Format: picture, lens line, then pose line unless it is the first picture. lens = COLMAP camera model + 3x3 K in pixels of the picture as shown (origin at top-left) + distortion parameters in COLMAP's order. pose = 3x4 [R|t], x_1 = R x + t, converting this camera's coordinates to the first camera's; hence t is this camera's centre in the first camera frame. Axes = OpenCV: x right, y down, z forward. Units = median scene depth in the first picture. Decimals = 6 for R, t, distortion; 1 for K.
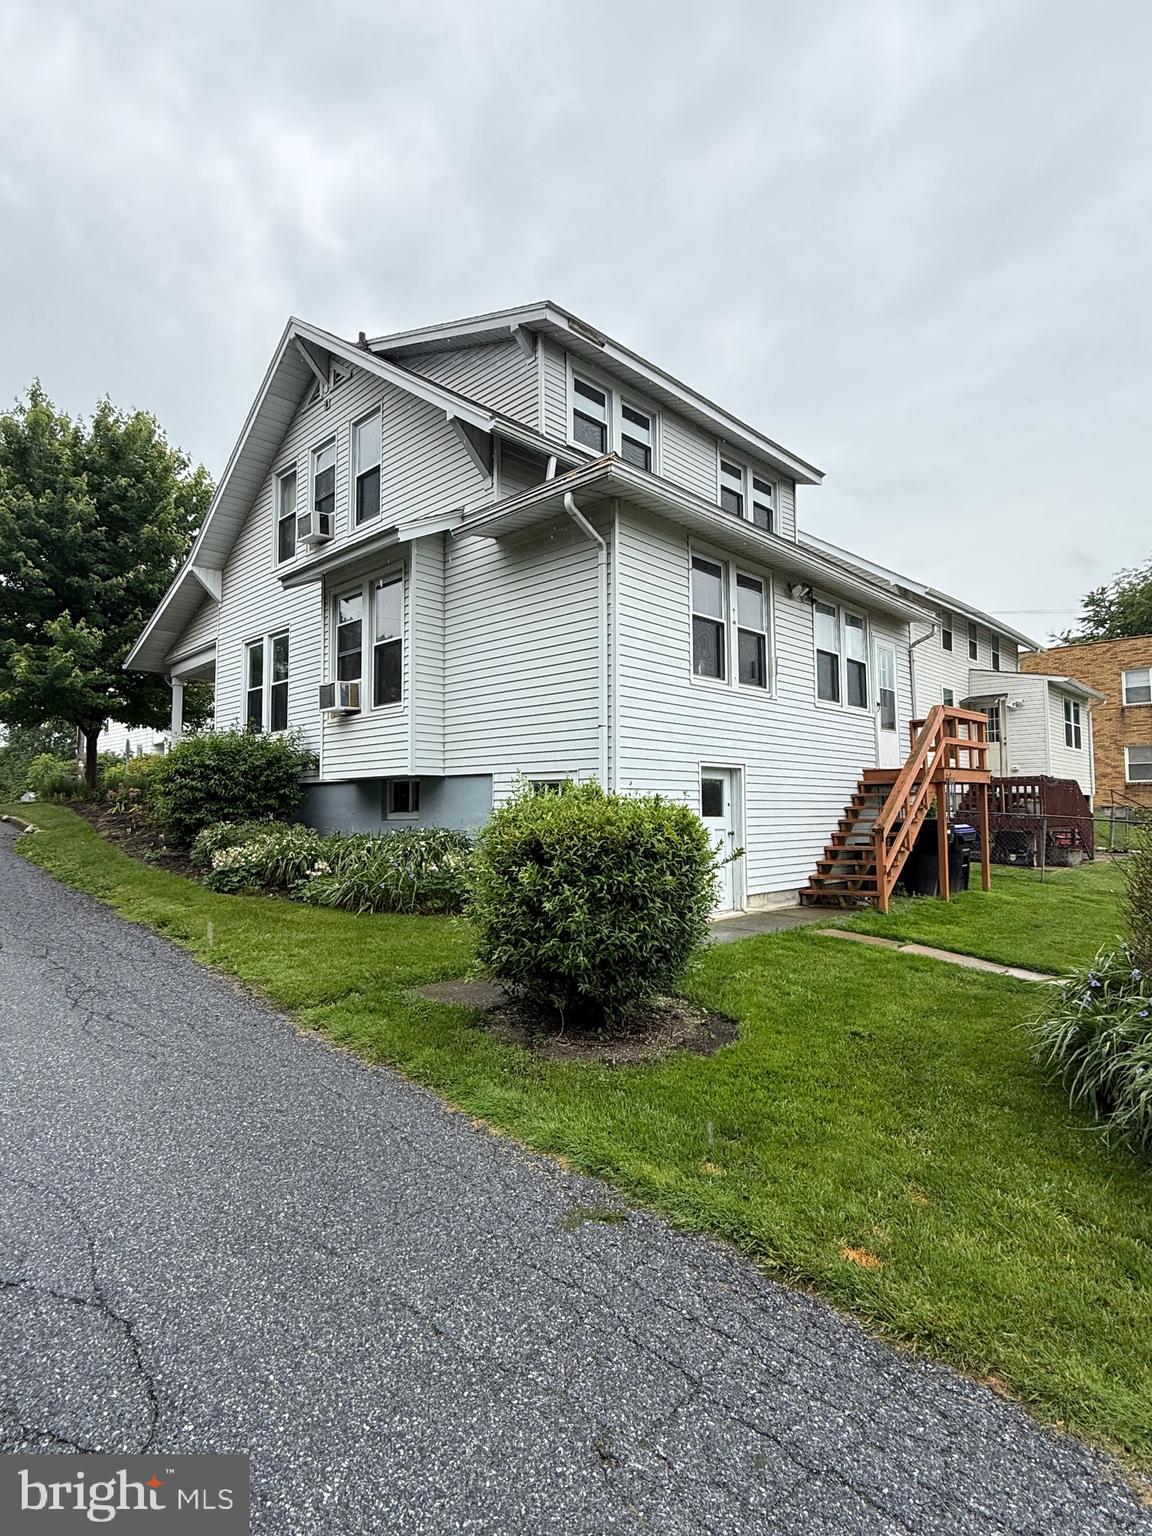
lens RADIAL K [[791.5, 0, 576.8], [0, 791.5, 764.2], [0, 0, 1]] dist [0.000466, 0.005147]
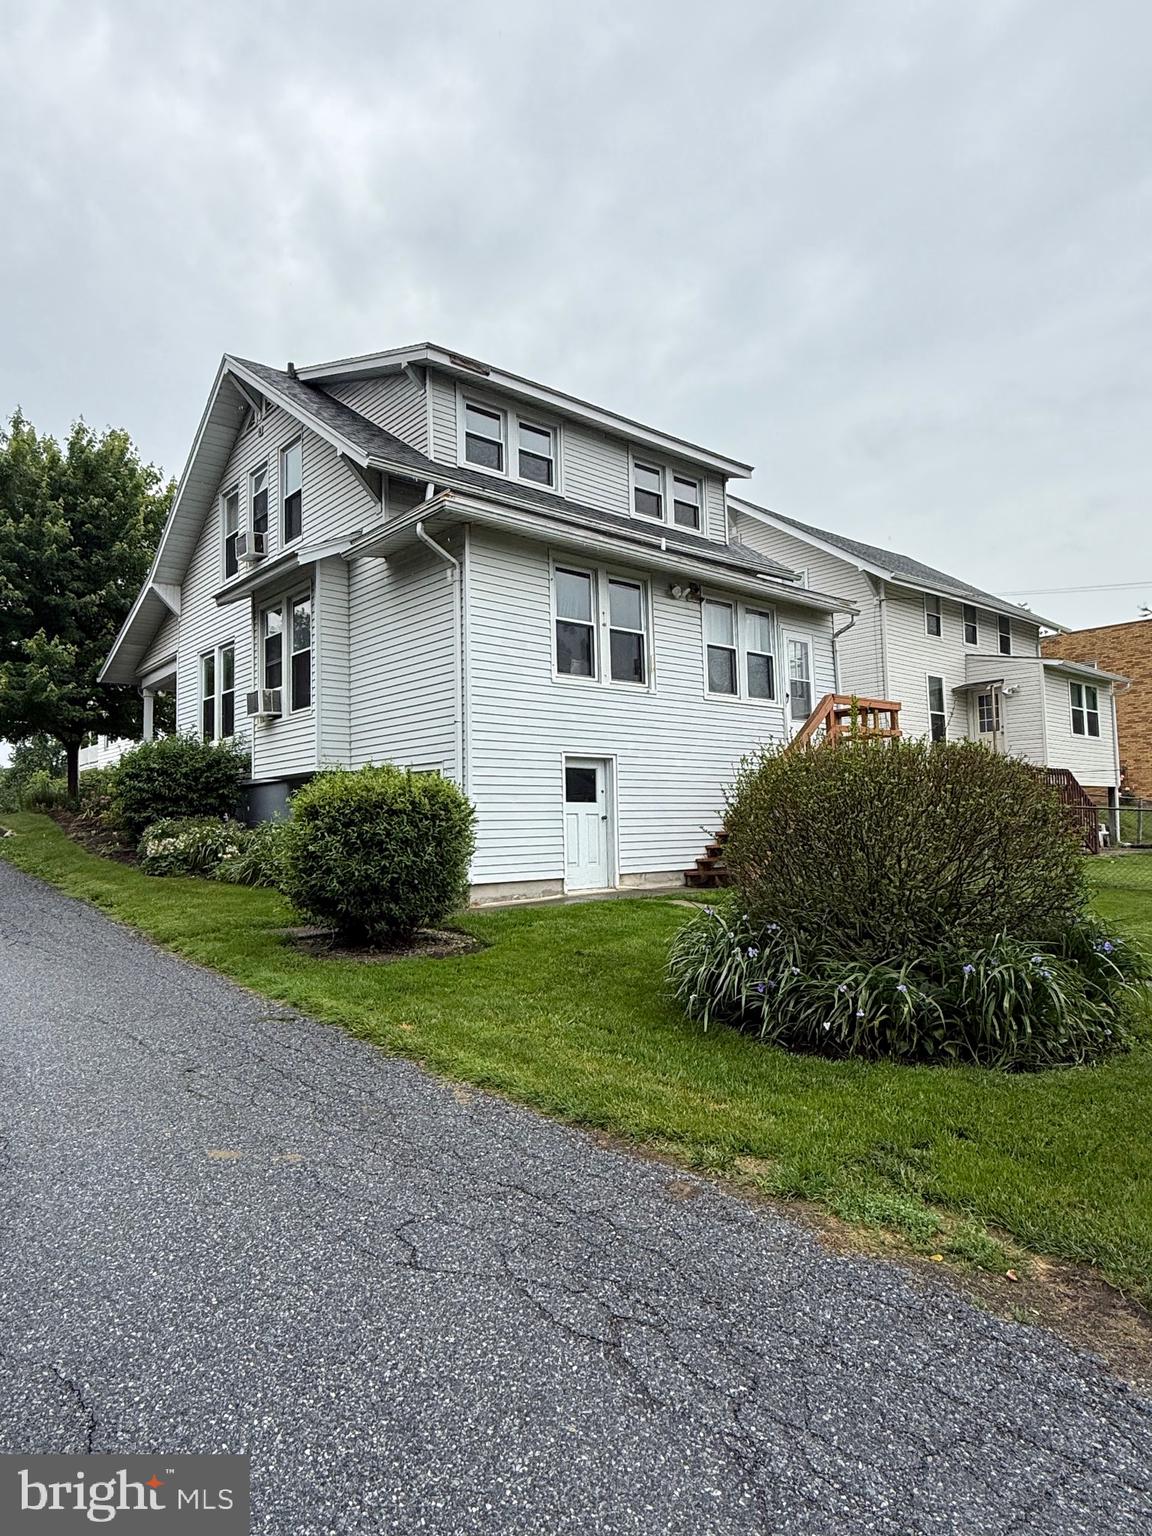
lens RADIAL K [[923.3, 0, 577.4], [0, 923.3, 769.4], [0, 0, 1]] dist [-0.003658, -0.009455]
pose [[0.996677, -0.023069, -0.078115, 0.213644], [0.022592, 0.999720, -0.006992, 0.023789], [0.078255, 0.005204, 0.996920, -0.224303]]
